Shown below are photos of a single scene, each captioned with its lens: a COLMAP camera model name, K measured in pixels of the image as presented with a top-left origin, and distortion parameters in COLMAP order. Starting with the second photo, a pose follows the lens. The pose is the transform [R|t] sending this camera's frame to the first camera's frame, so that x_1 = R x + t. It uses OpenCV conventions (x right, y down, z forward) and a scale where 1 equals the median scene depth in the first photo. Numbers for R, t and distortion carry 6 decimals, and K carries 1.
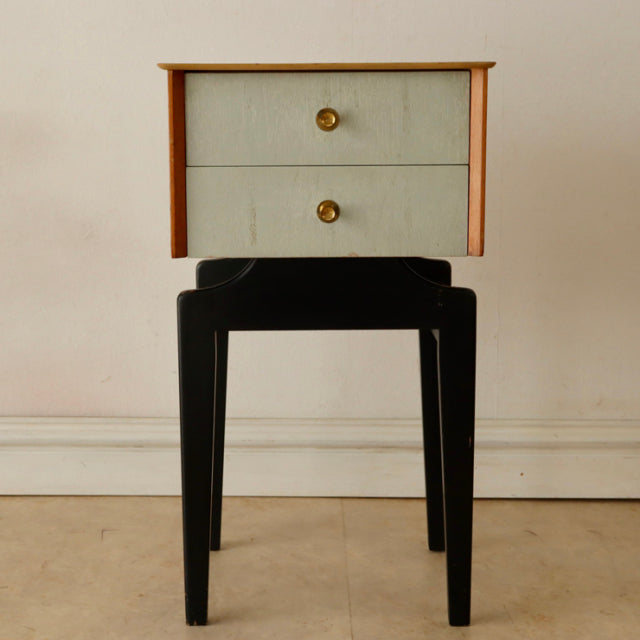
lens RADIAL K [[1342.9, 0, 320.0], [0, 1342.9, 320.0], [0, 0, 1]] dist [0.016307, 0.230786]
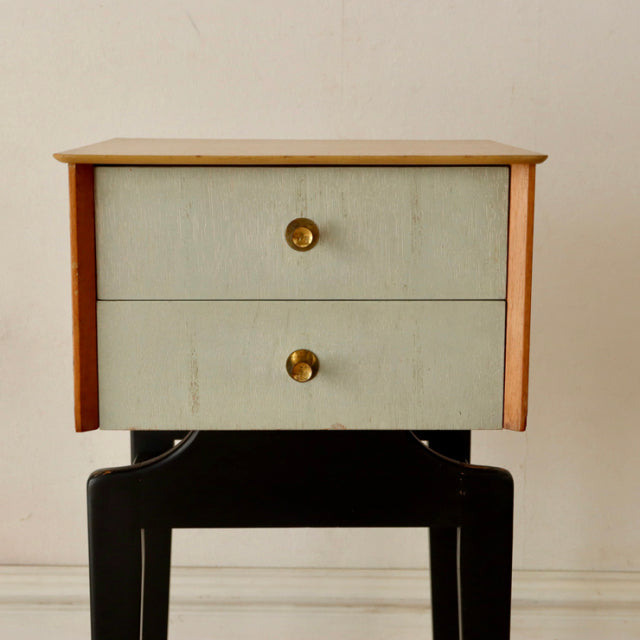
lens RADIAL K [[1342.9, 0, 320.0], [0, 1342.9, 320.0], [0, 0, 1]] dist [0.016307, 0.230786]
pose [[0.999972, 0.006162, 0.004227, 0.012070], [-0.006157, 0.999980, -0.001111, -0.104040], [-0.004234, 0.001085, 0.999990, 0.308565]]
